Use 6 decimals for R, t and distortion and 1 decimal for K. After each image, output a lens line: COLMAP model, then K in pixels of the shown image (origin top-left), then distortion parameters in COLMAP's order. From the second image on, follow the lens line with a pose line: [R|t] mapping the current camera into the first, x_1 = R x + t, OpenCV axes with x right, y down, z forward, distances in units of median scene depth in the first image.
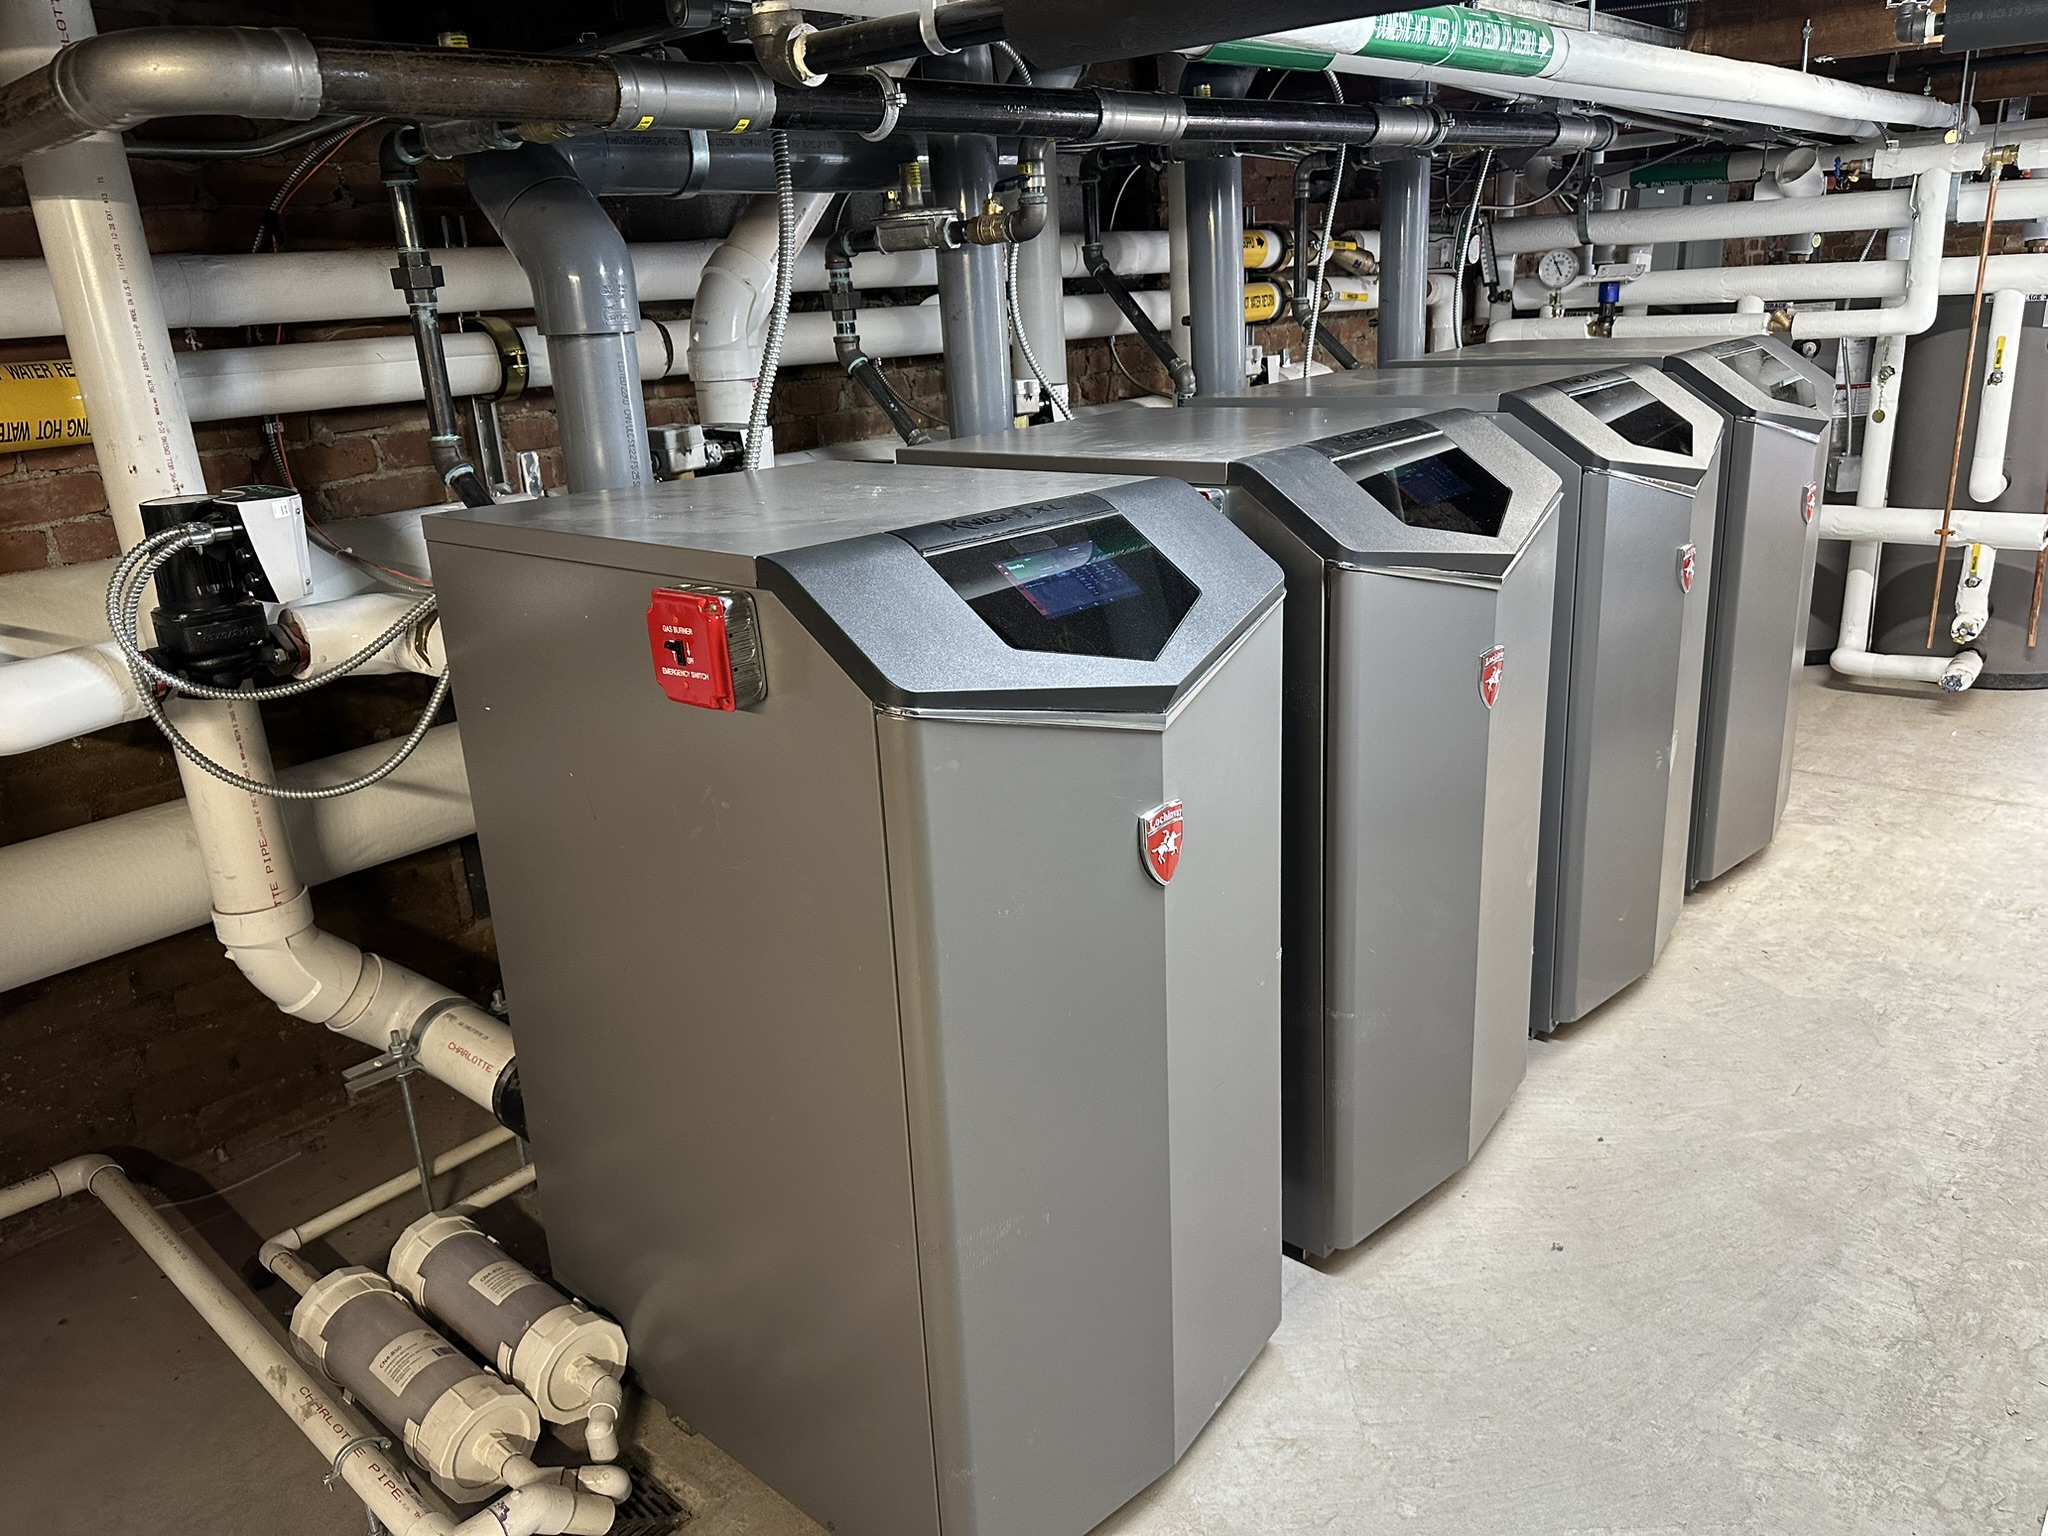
lens RADIAL K [[1437.4, 0, 1024.2], [0, 1437.4, 755.3], [0, 0, 1]] dist [0.010471, -0.013149]
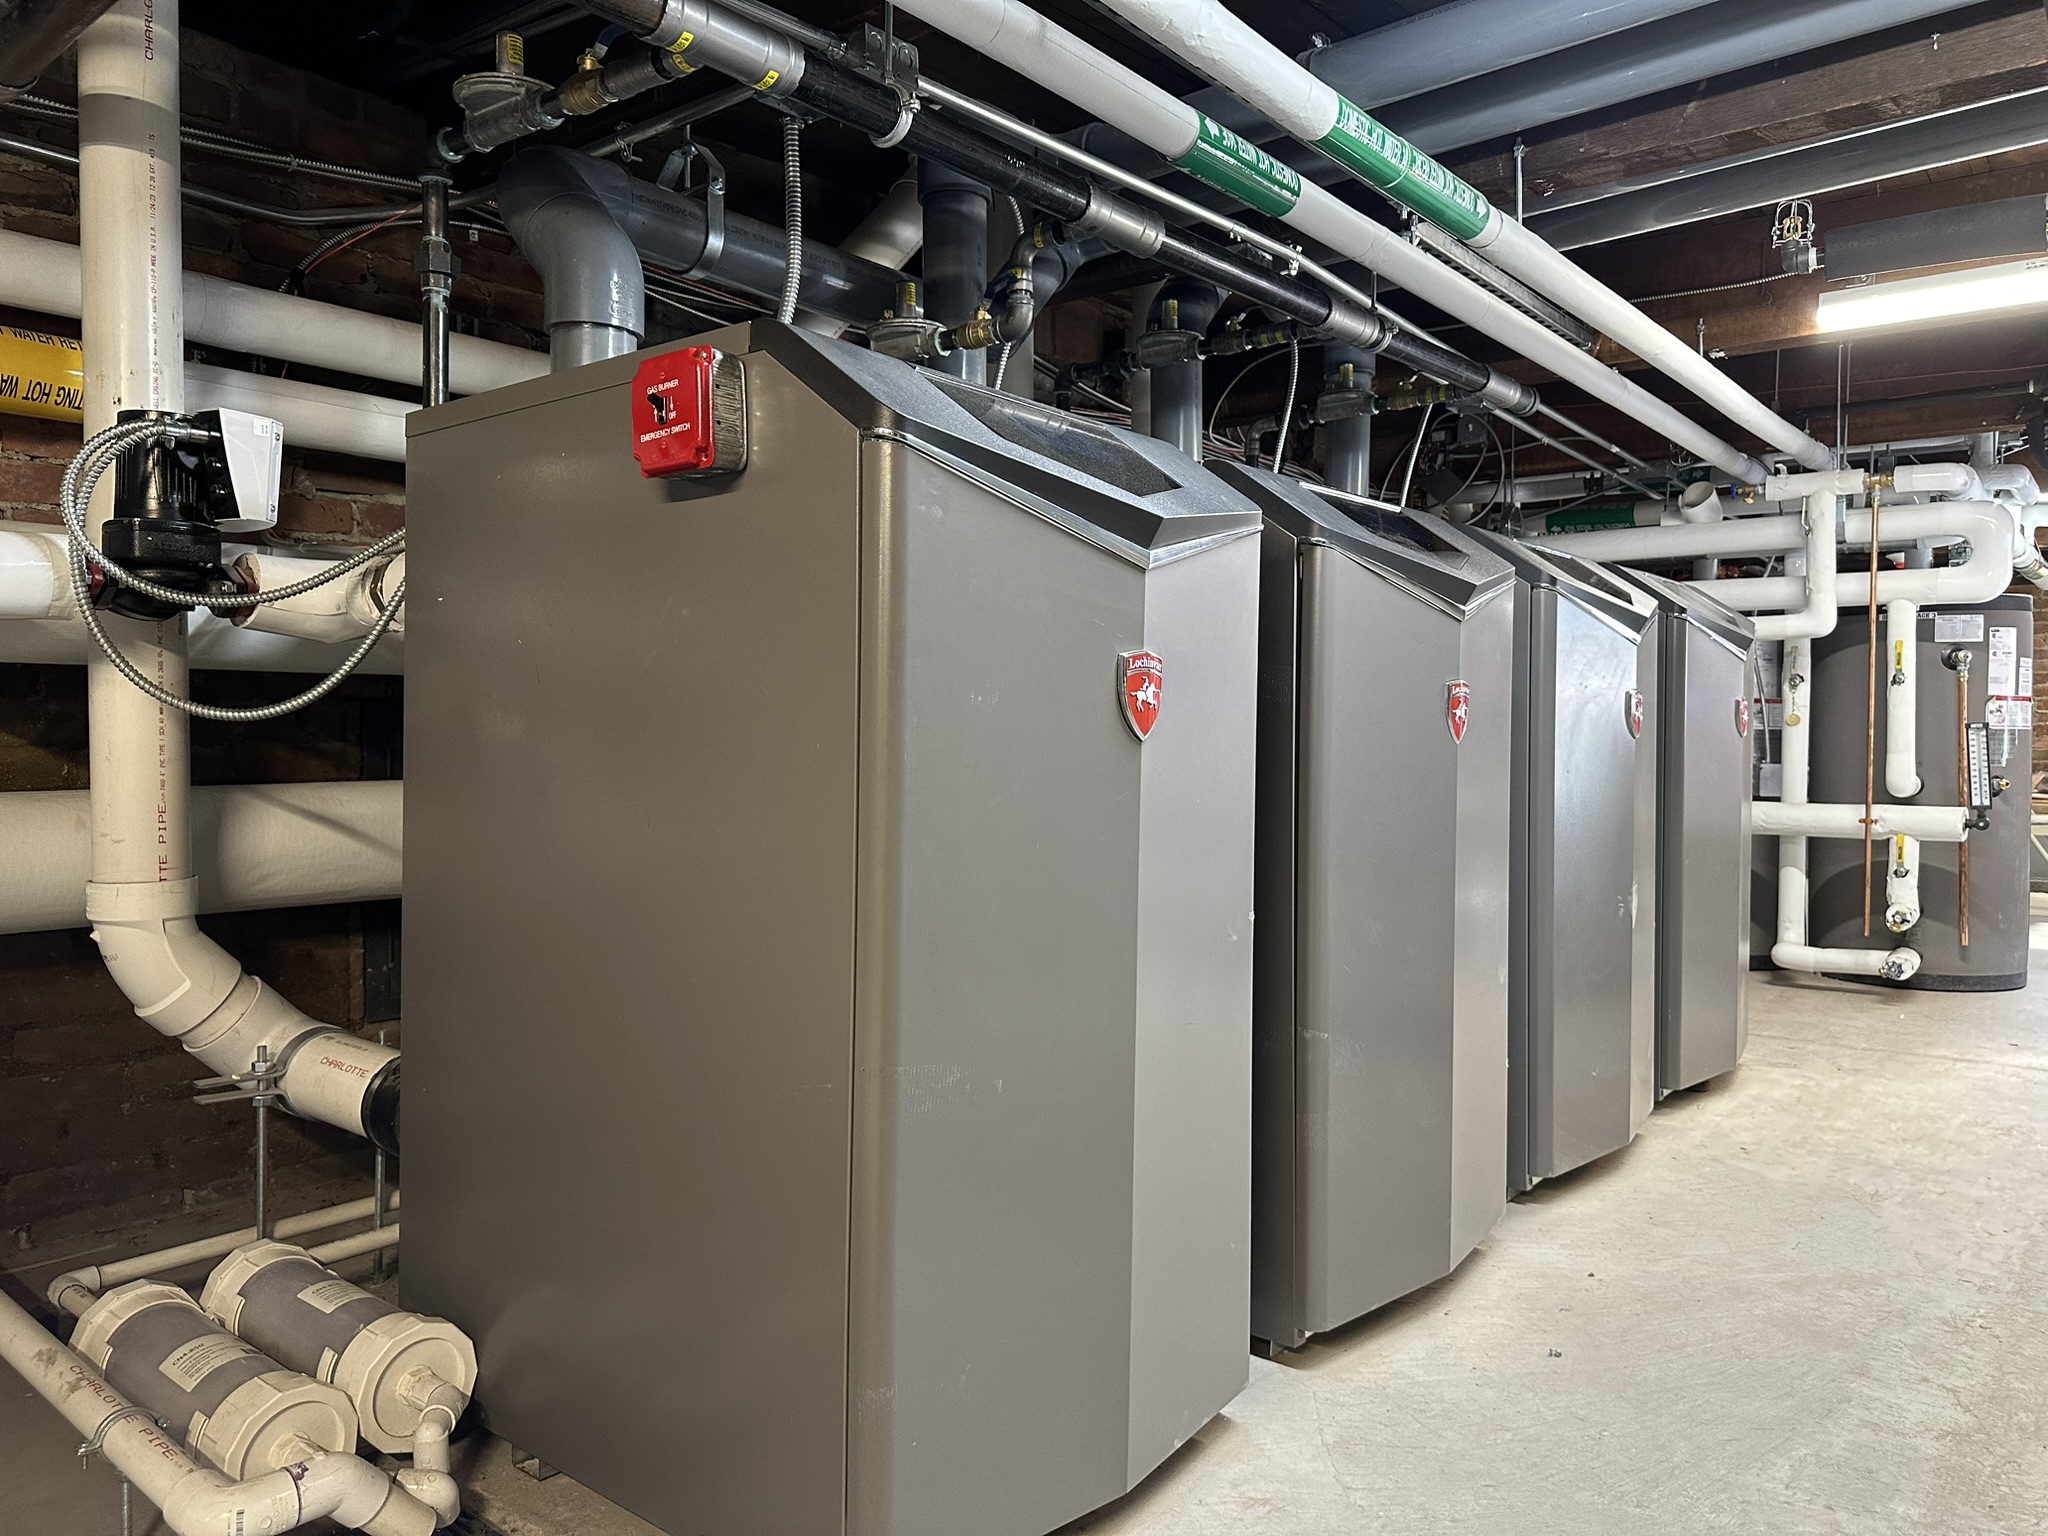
lens RADIAL K [[1437.4, 0, 1026.0], [0, 1437.4, 763.9], [0, 0, 1]] dist [0.010471, -0.013149]
pose [[0.997291, 0.062632, 0.038563, -0.009777], [-0.048820, 0.955829, -0.289841, 0.272175], [-0.055013, 0.287174, 0.956297, 0.071061]]
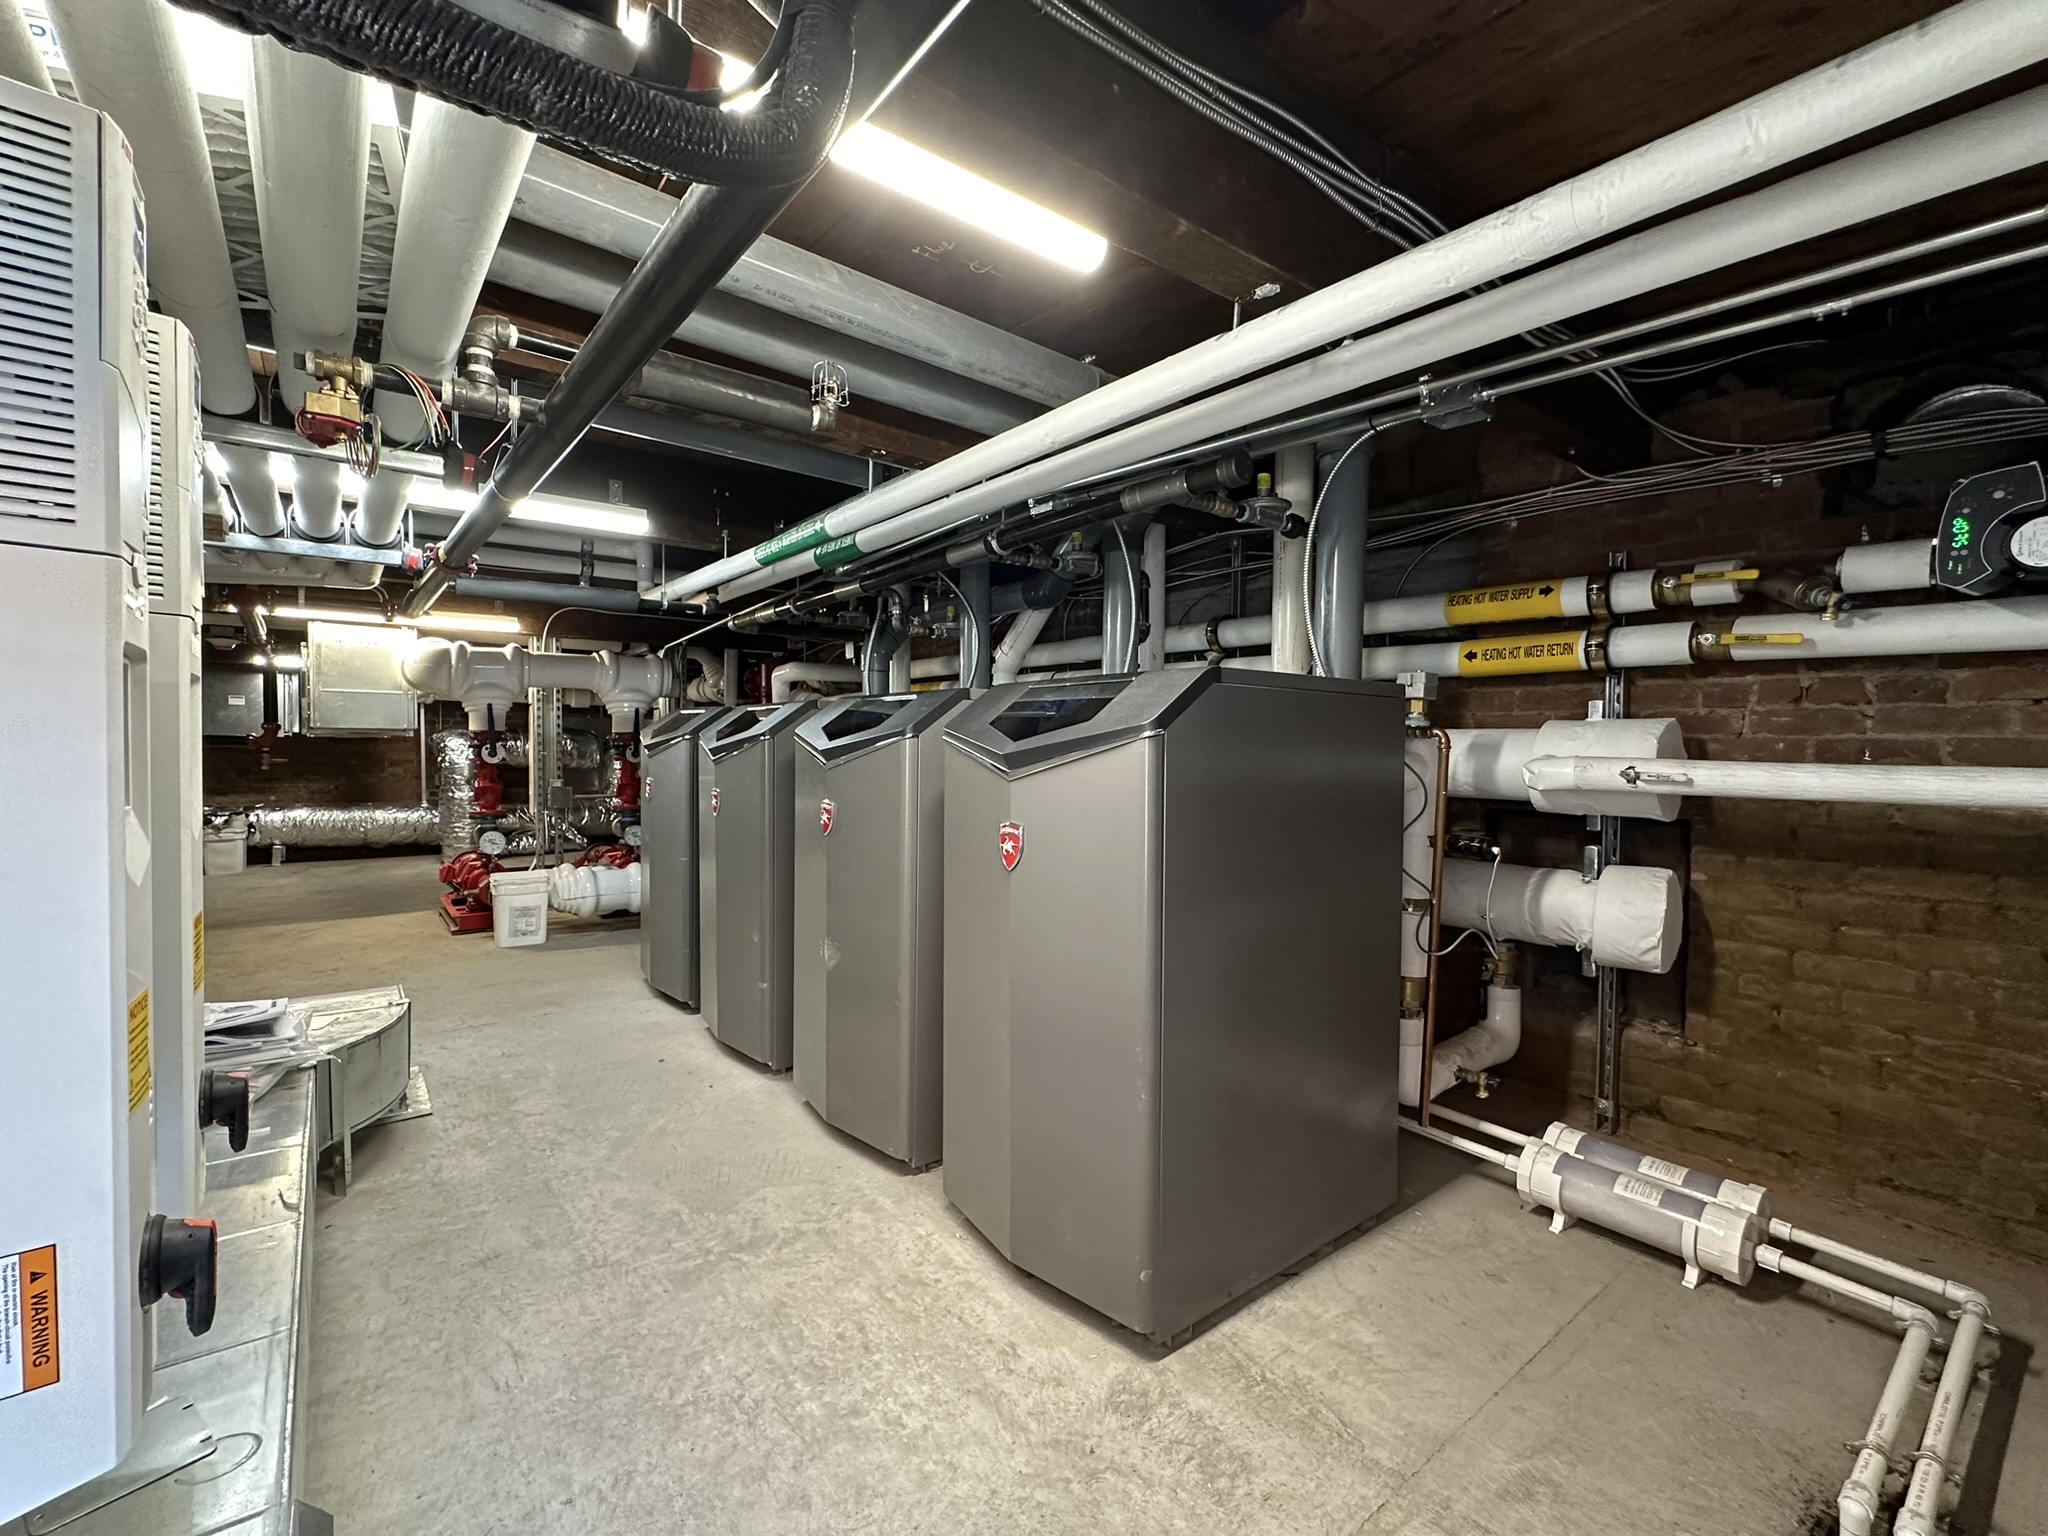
lens RADIAL K [[879.0, 0, 1028.9], [0, 879.0, 764.4], [0, 0, 1]] dist [-0.002003, -0.000072]
pose [[-0.169555, 0.082464, -0.982064, 1.587895], [-0.304050, 0.943506, 0.131721, -0.444469], [0.937446, 0.320930, -0.134903, 1.592367]]
